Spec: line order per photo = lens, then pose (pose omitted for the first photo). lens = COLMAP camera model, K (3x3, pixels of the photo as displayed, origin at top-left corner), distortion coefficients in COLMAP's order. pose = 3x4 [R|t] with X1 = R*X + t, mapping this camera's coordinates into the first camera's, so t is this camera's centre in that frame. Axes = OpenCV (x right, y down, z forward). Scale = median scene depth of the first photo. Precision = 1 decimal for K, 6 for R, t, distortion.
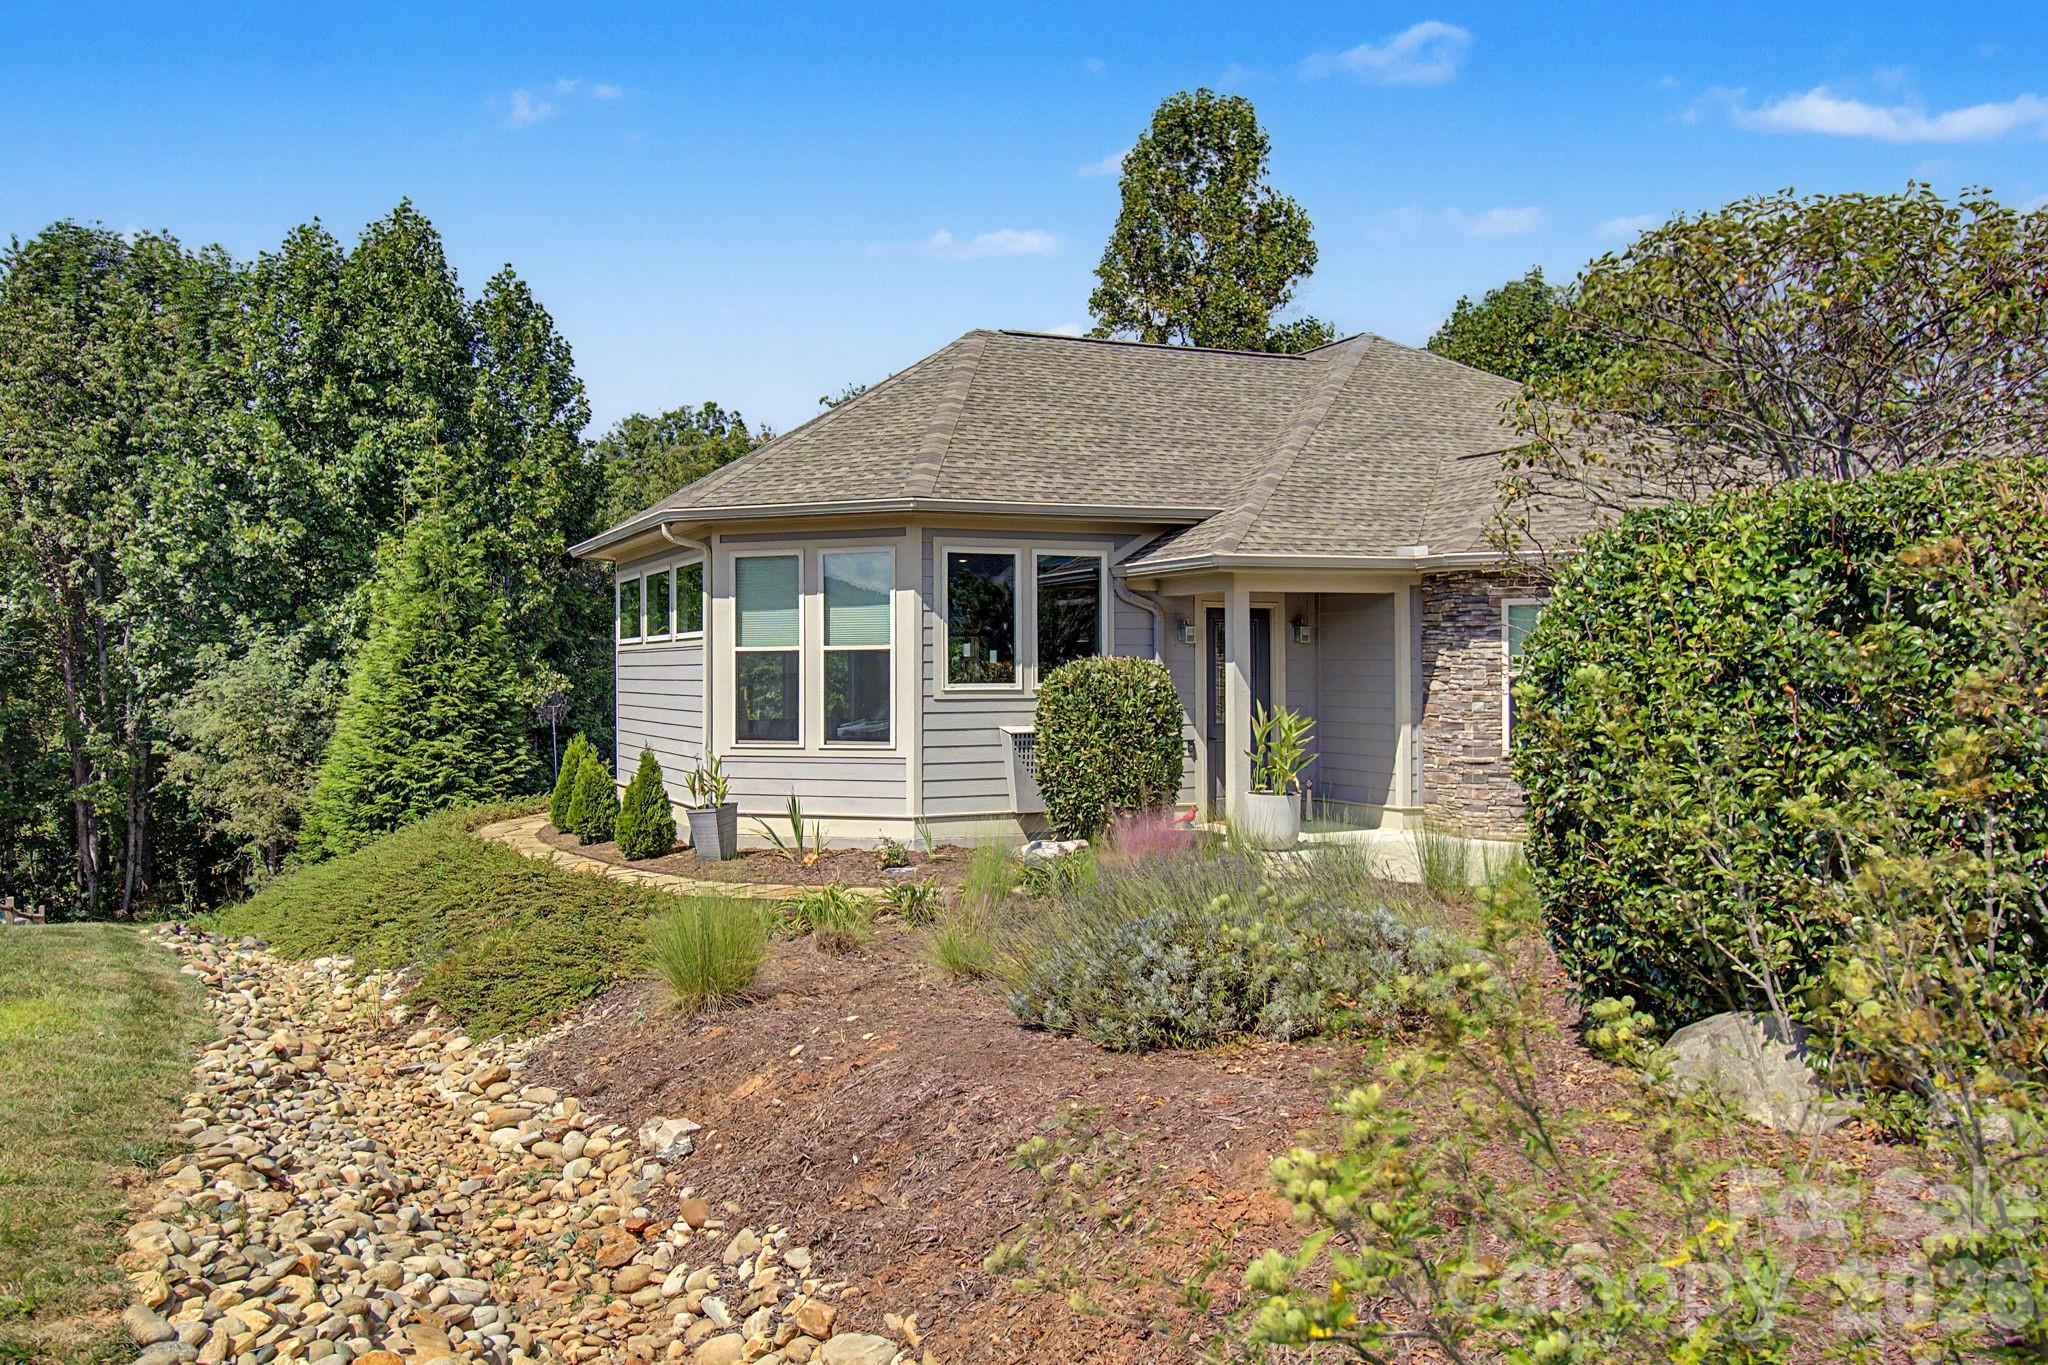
lens RADIAL K [[1664.4, 0, 1026.3], [0, 1664.4, 669.9], [0, 0, 1]] dist [-0.003381, -0.002877]
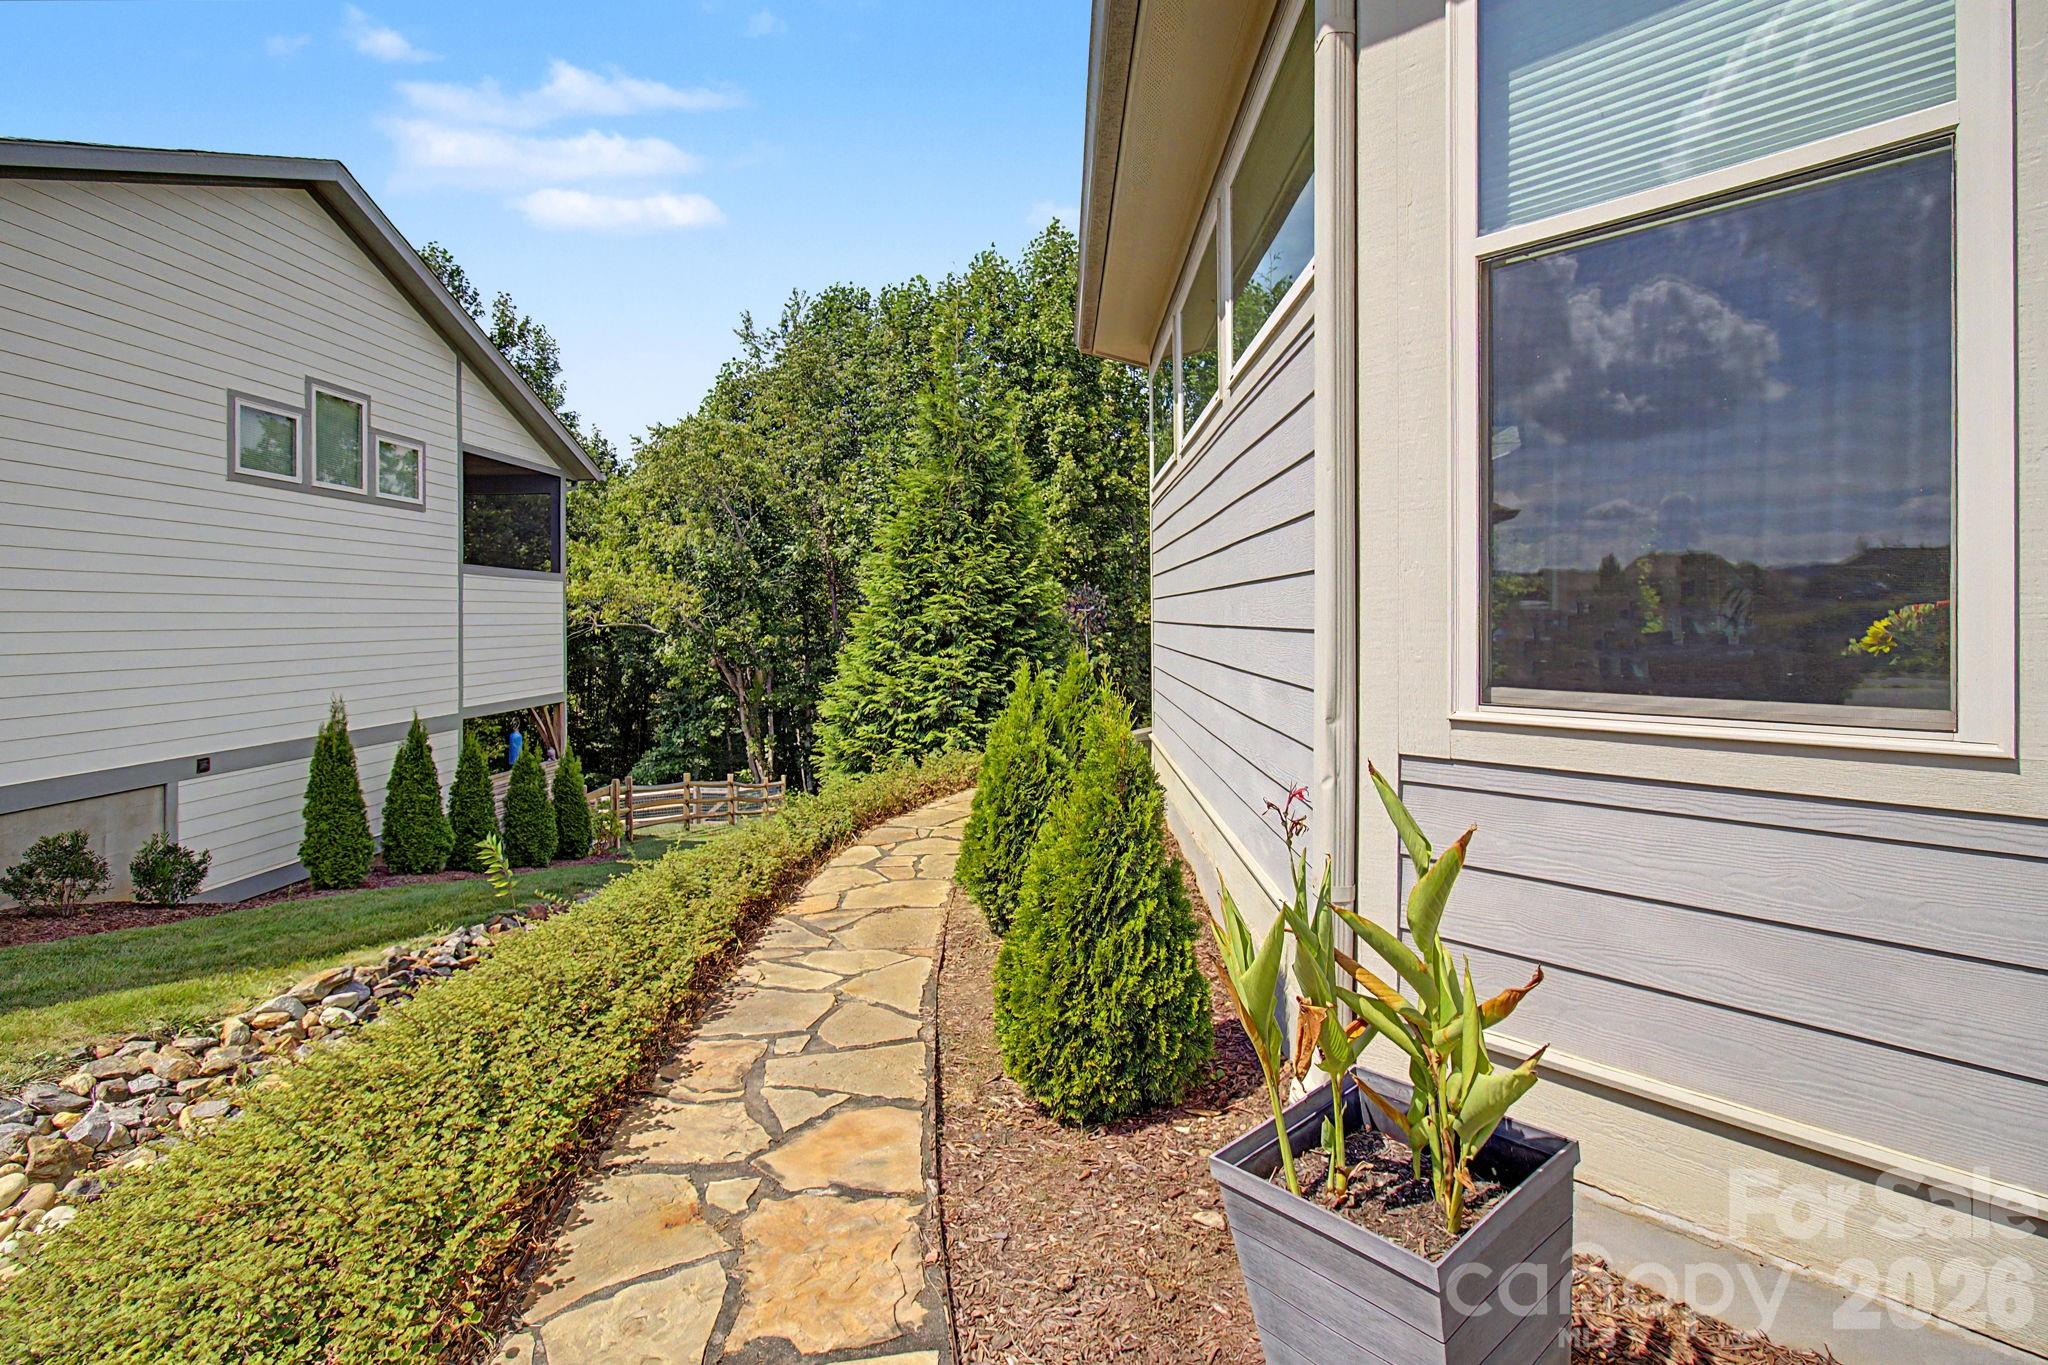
lens RADIAL K [[965.0, 0, 1021.3], [0, 965.0, 631.8], [0, 0, 1]] dist [-0.007074, -0.000818]
pose [[0.892919, 0.005170, -0.450188, -0.125900], [0.004112, 0.999799, 0.019638, 0.023559], [0.450199, -0.019387, 0.892718, 0.628692]]
